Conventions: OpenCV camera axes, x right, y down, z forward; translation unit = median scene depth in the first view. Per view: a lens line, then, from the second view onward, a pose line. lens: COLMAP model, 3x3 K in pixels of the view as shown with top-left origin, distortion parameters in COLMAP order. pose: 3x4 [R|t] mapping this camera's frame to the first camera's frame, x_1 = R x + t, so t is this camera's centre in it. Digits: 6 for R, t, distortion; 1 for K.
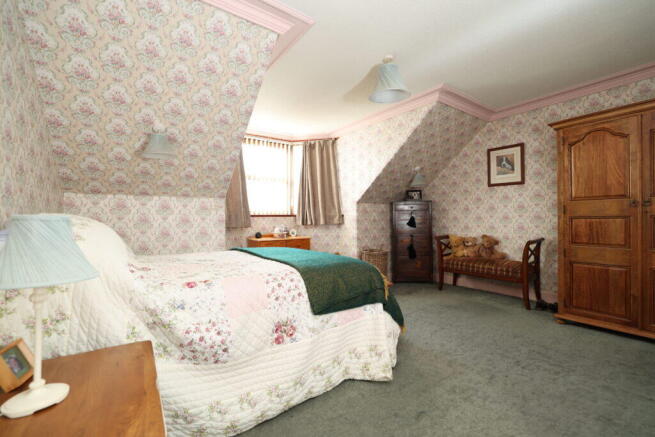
lens RADIAL K [[279.4, 0, 327.5], [0, 279.4, 218.5], [0, 0, 1]] dist [-0.000313, -0.000016]
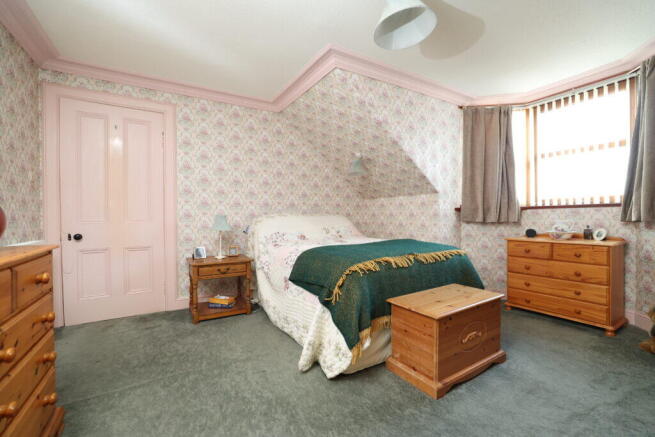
lens RADIAL K [[282.8, 0, 327.5], [0, 282.8, 218.5], [0, 0, 1]] dist [-0.000523, -0.000091]
pose [[-0.050706, 0.019354, -0.998526, 0.503725], [0.008473, 0.999785, 0.018948, 0.001407], [0.998678, -0.007500, -0.050859, 0.463734]]
